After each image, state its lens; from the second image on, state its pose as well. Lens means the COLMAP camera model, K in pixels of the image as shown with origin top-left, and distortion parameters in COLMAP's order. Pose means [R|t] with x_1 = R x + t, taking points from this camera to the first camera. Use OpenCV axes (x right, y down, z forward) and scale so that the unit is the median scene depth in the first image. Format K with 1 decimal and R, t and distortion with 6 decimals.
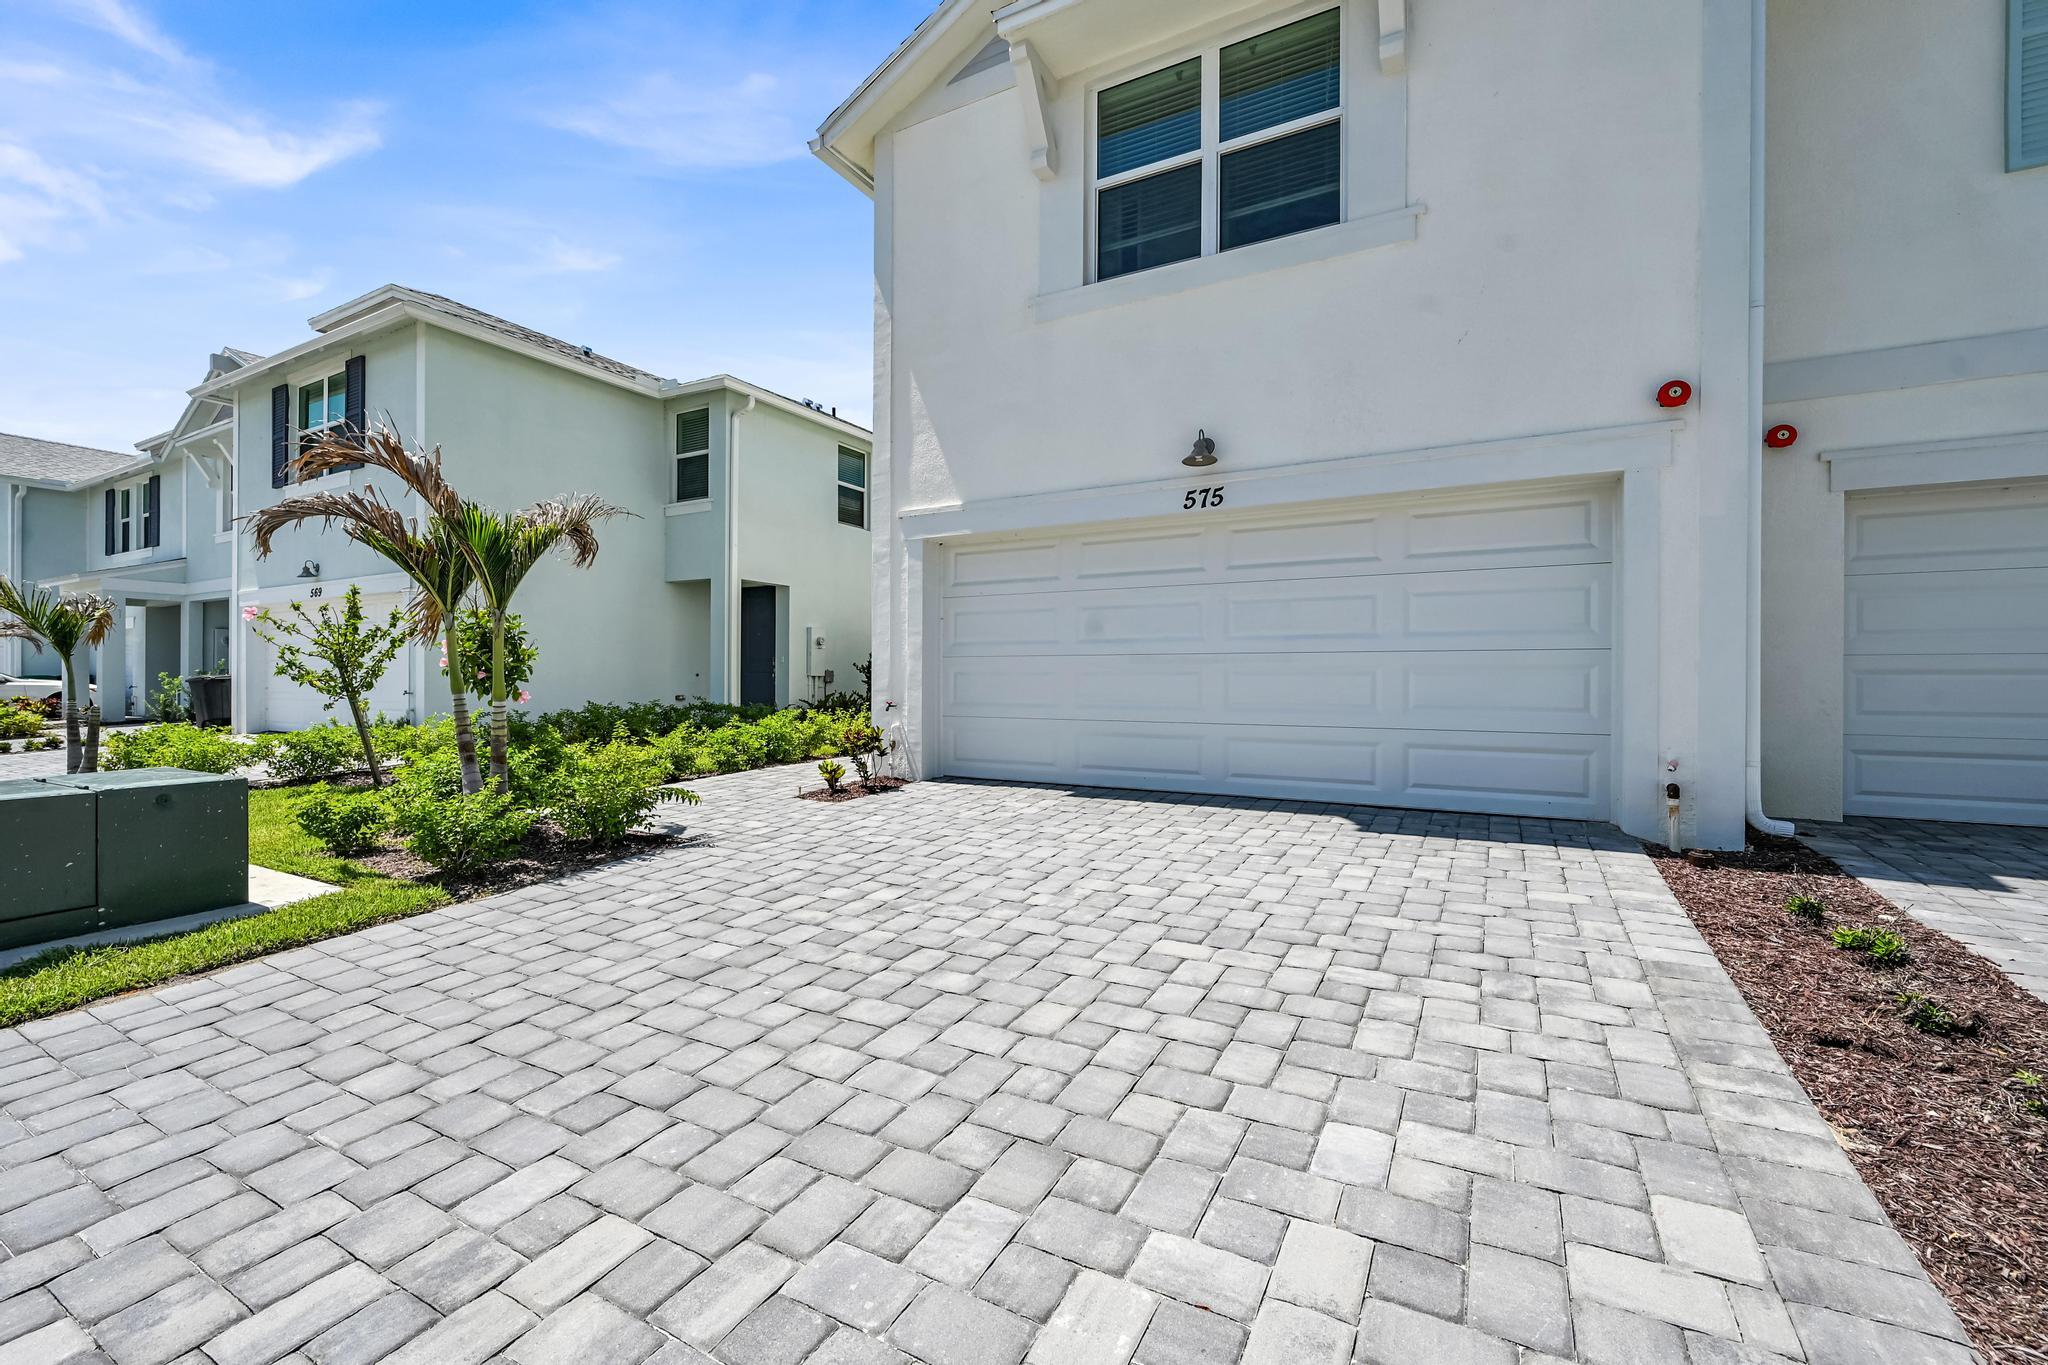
lens RADIAL K [[799.2, 0, 1013.9], [0, 799.2, 684.6], [0, 0, 1]] dist [-0.000588, -0.000168]
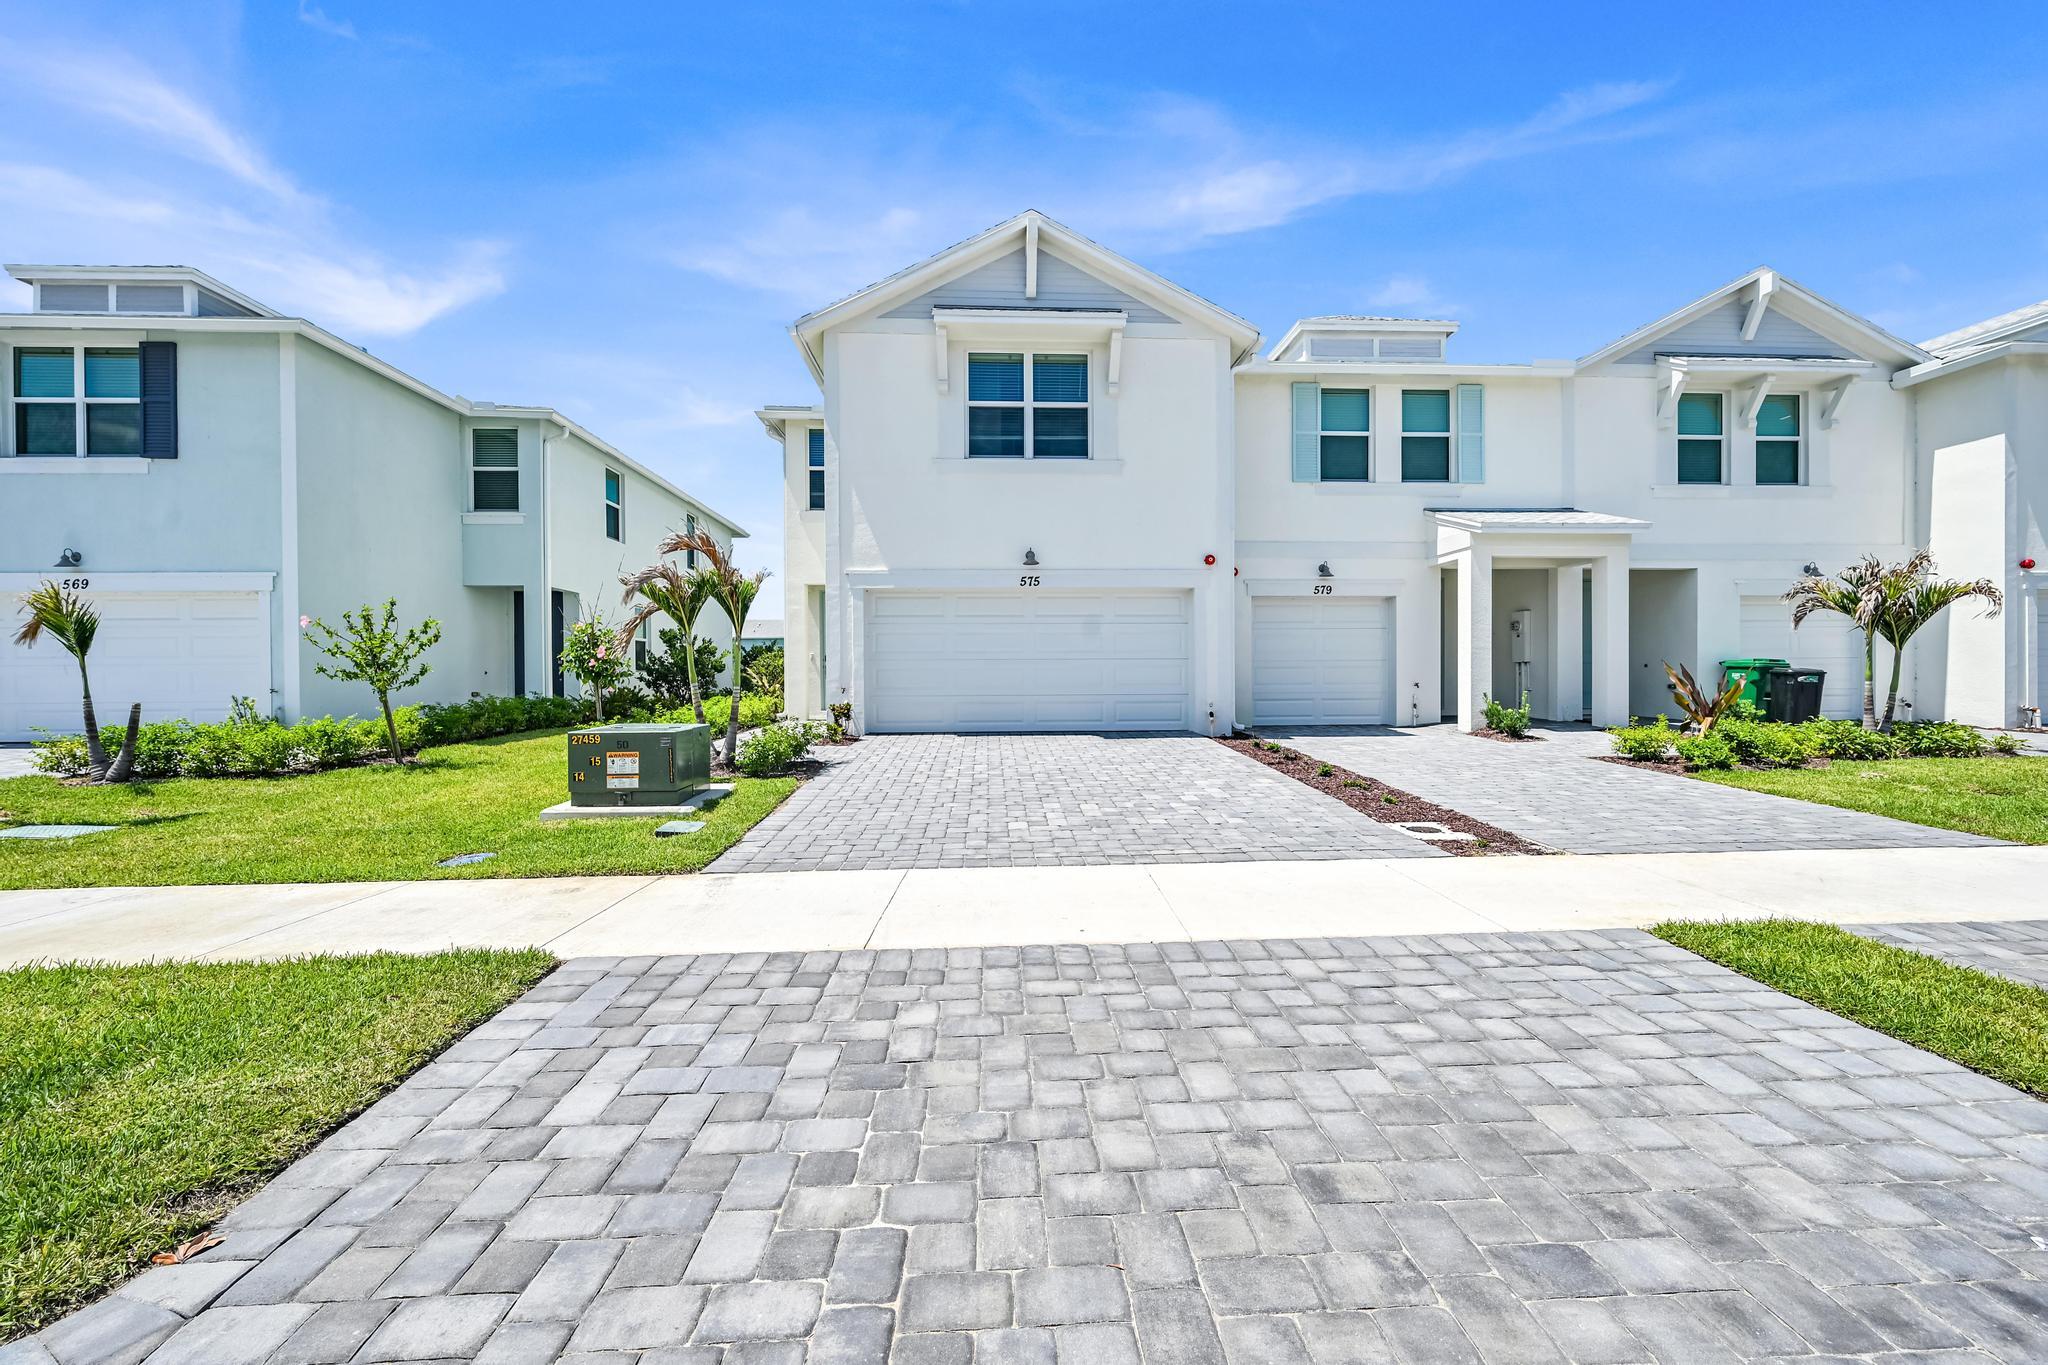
lens RADIAL K [[799.2, 0, 1013.9], [0, 799.2, 684.6], [0, 0, 1]] dist [-0.000588, -0.000168]
pose [[0.836470, -0.014276, 0.547826, -0.827515], [0.010296, 0.999894, 0.010335, 0.002334], [-0.547915, -0.003005, 0.836528, -0.597778]]
